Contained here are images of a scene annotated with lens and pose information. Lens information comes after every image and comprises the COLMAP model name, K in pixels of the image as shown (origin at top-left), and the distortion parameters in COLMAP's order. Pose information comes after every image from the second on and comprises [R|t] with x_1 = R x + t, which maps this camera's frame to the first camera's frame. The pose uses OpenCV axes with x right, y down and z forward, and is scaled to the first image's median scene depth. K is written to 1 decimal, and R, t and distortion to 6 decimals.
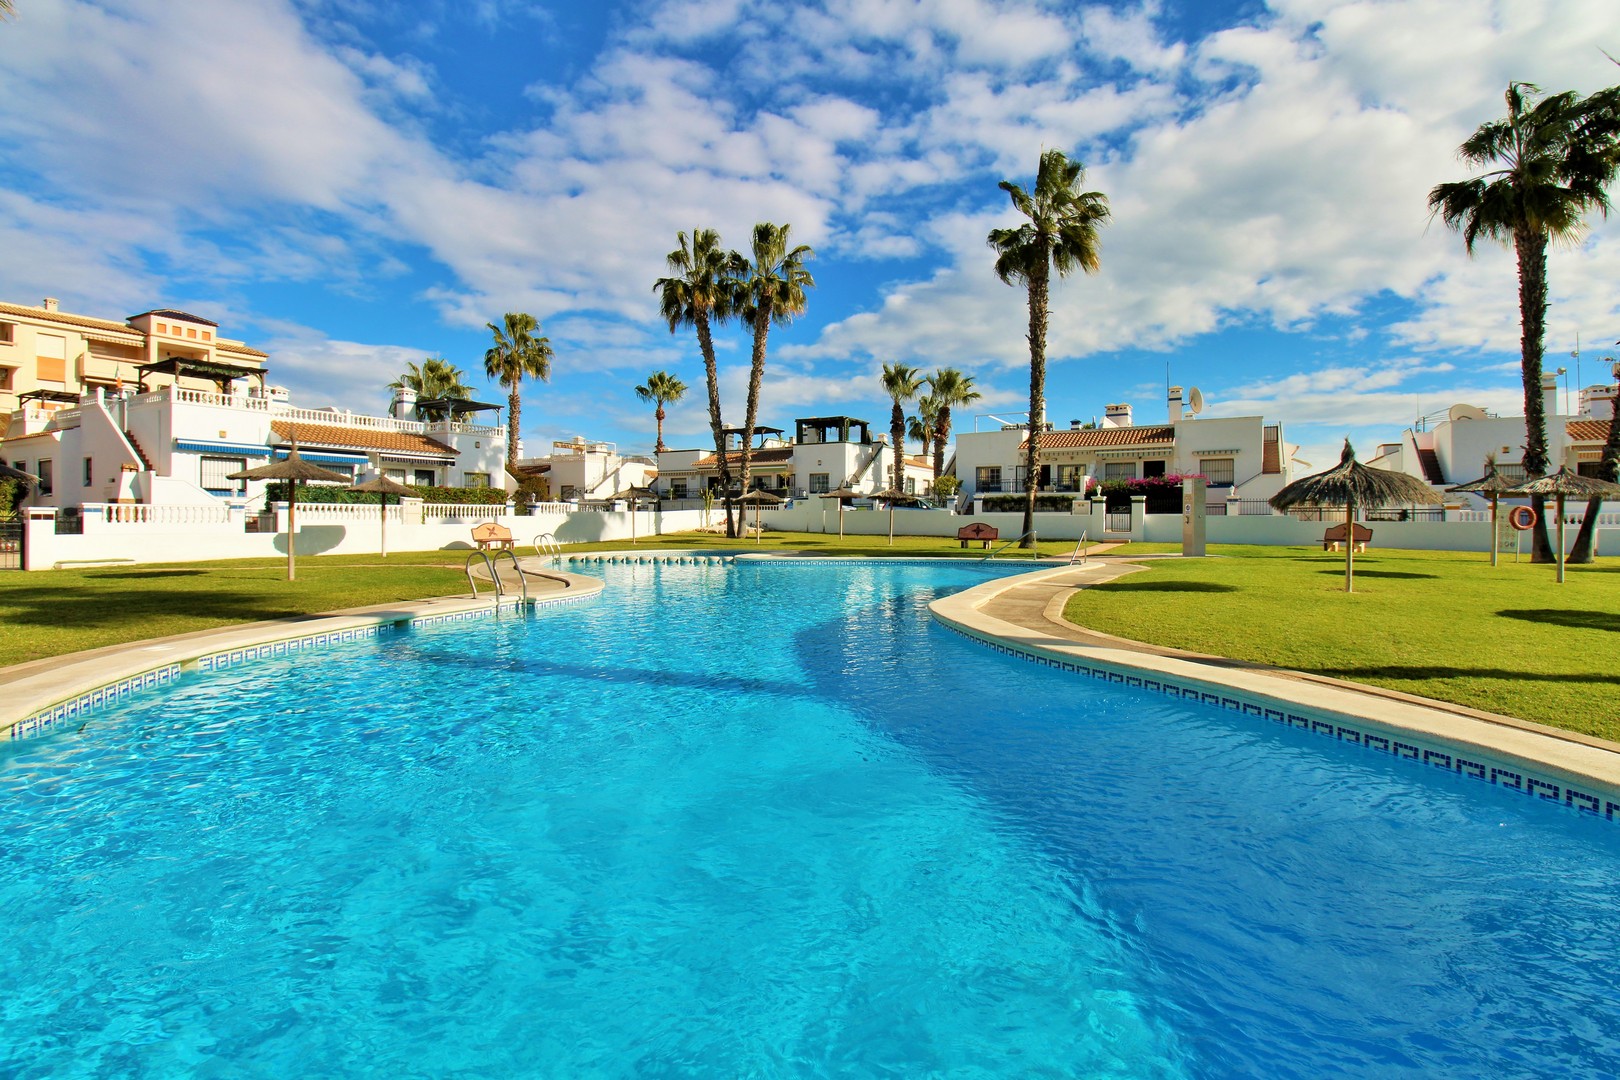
lens RADIAL K [[754.6, 0, 820.4], [0, 754.6, 531.1], [0, 0, 1]] dist [-0.002608, -0.009599]
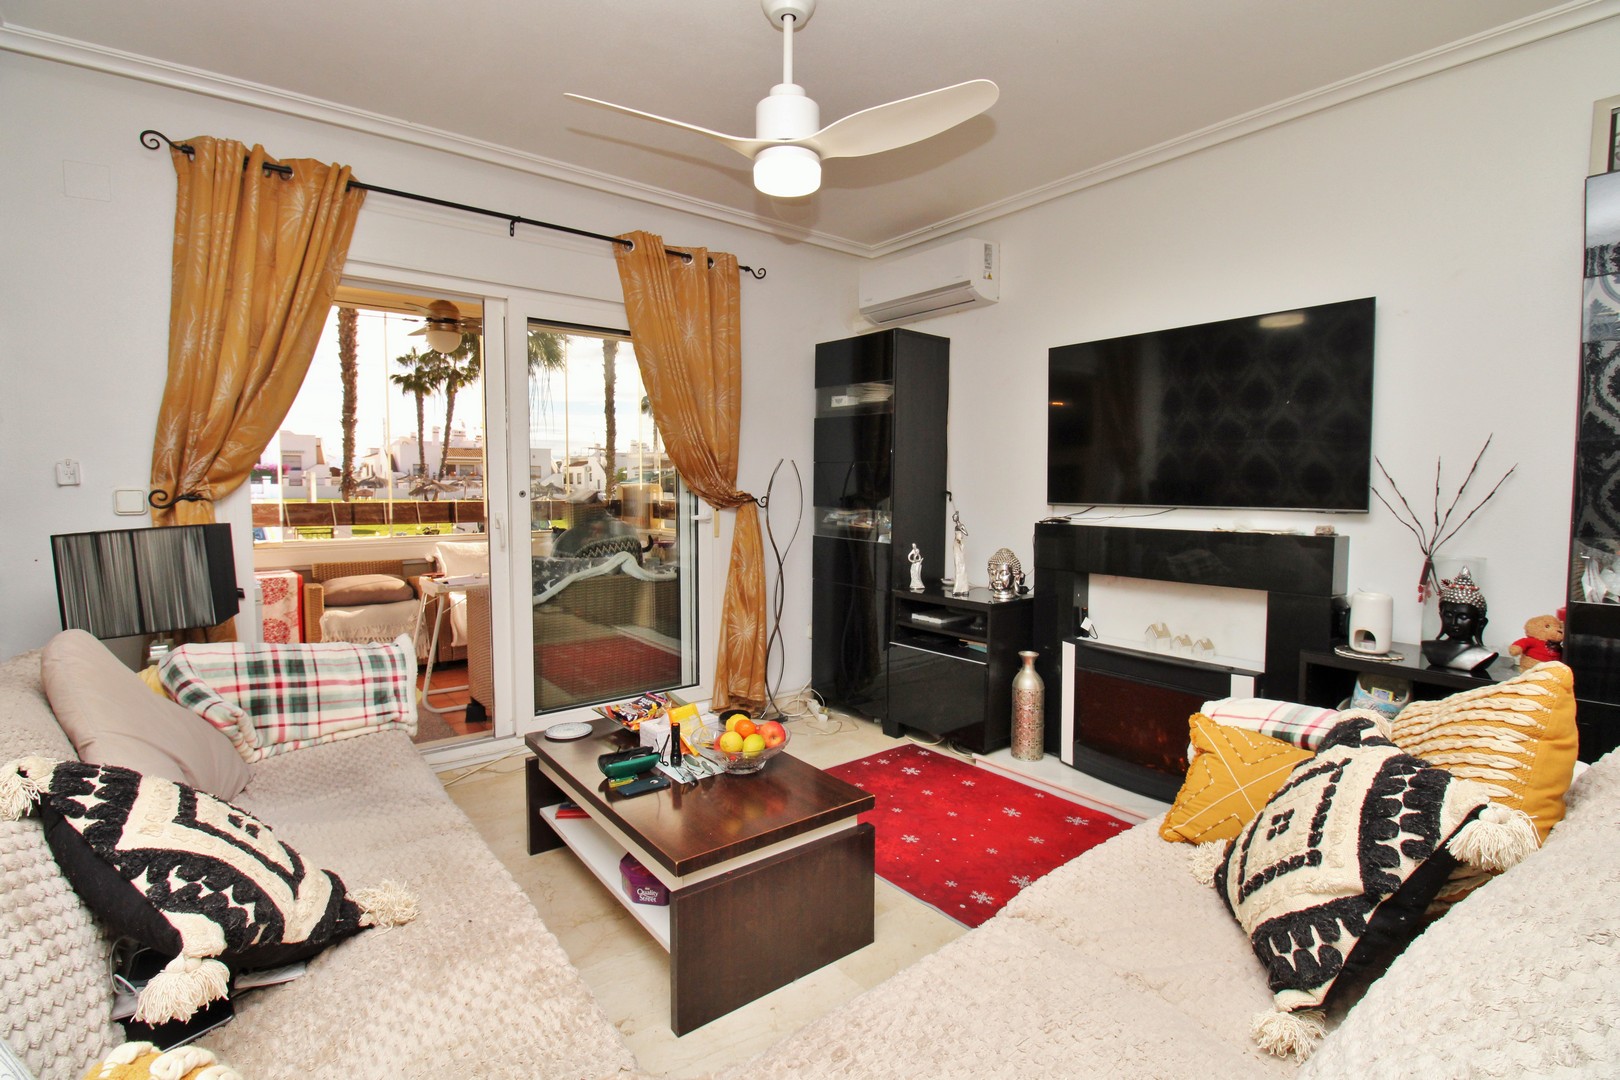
lens RADIAL K [[754.6, 0, 814.0], [0, 754.6, 534.9], [0, 0, 1]] dist [-0.002608, -0.009599]
pose [[0.358197, -0.069290, 0.931071, -0.816814], [0.010527, 0.997479, 0.070182, -0.014352], [-0.933587, -0.015338, 0.358023, -0.960365]]
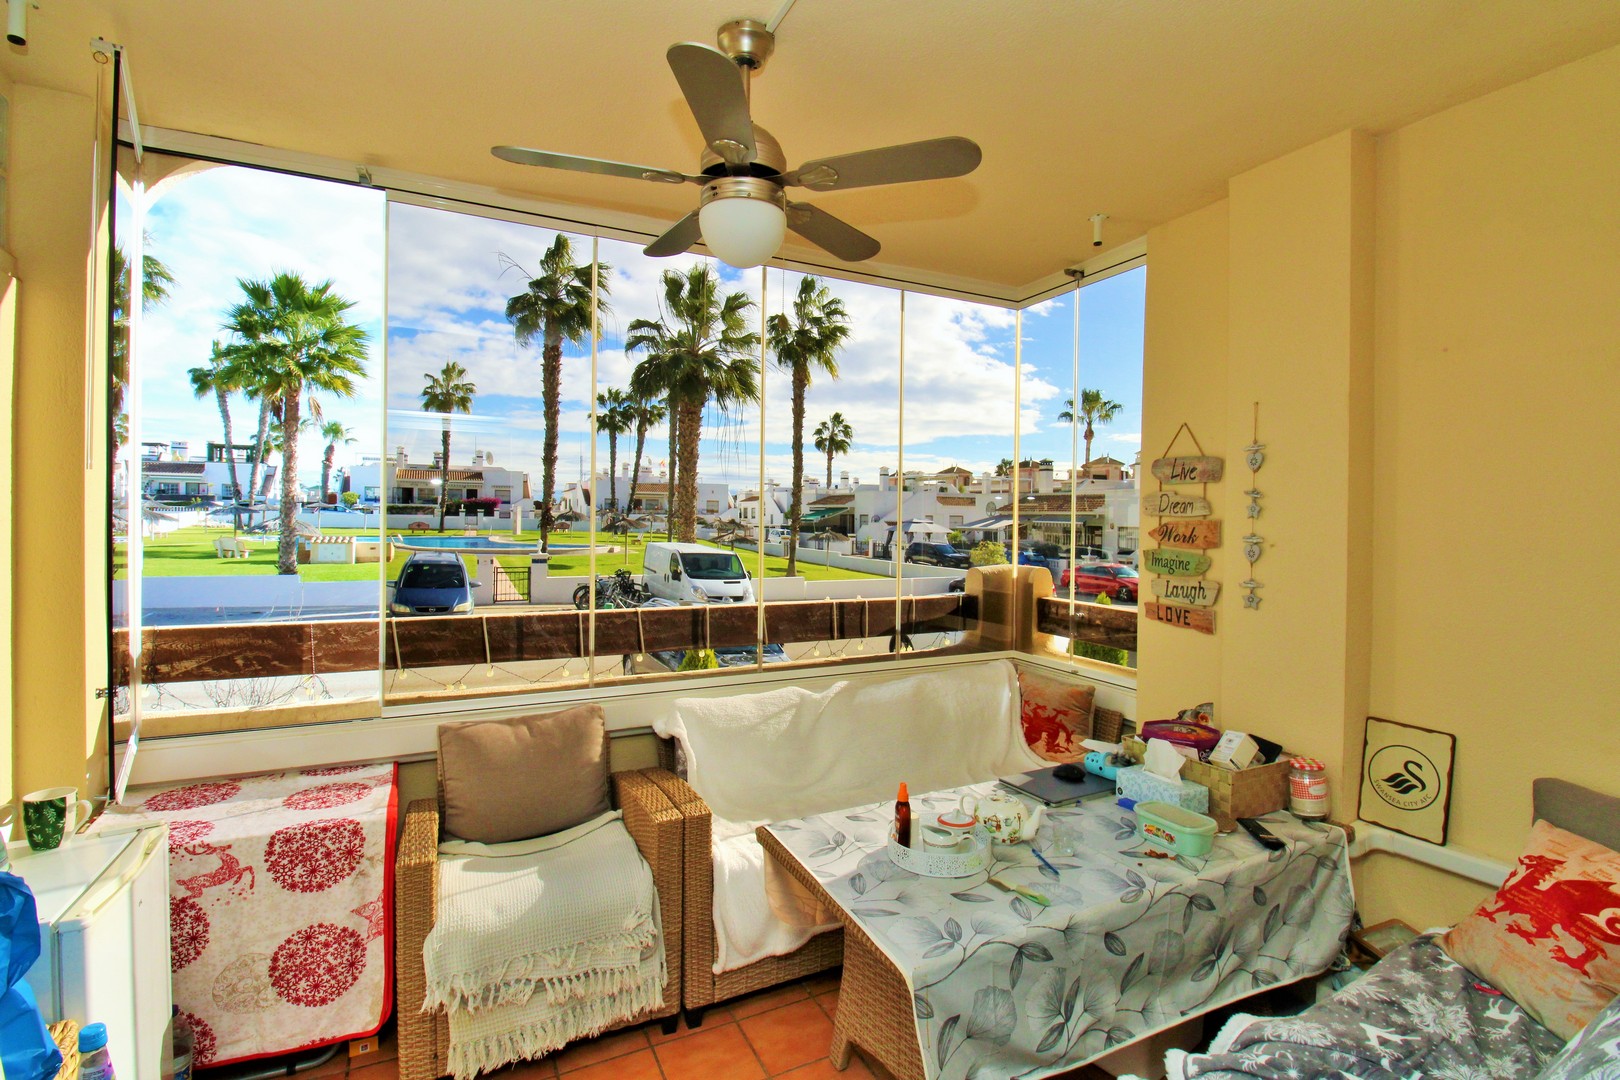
lens RADIAL K [[754.6, 0, 819.4], [0, 754.6, 531.4], [0, 0, 1]] dist [-0.002608, -0.009599]
pose [[0.544391, -0.015624, 0.838686, -0.774297], [0.000274, 0.999830, 0.018448, -0.019331], [-0.838831, -0.009813, 0.544303, -0.908172]]
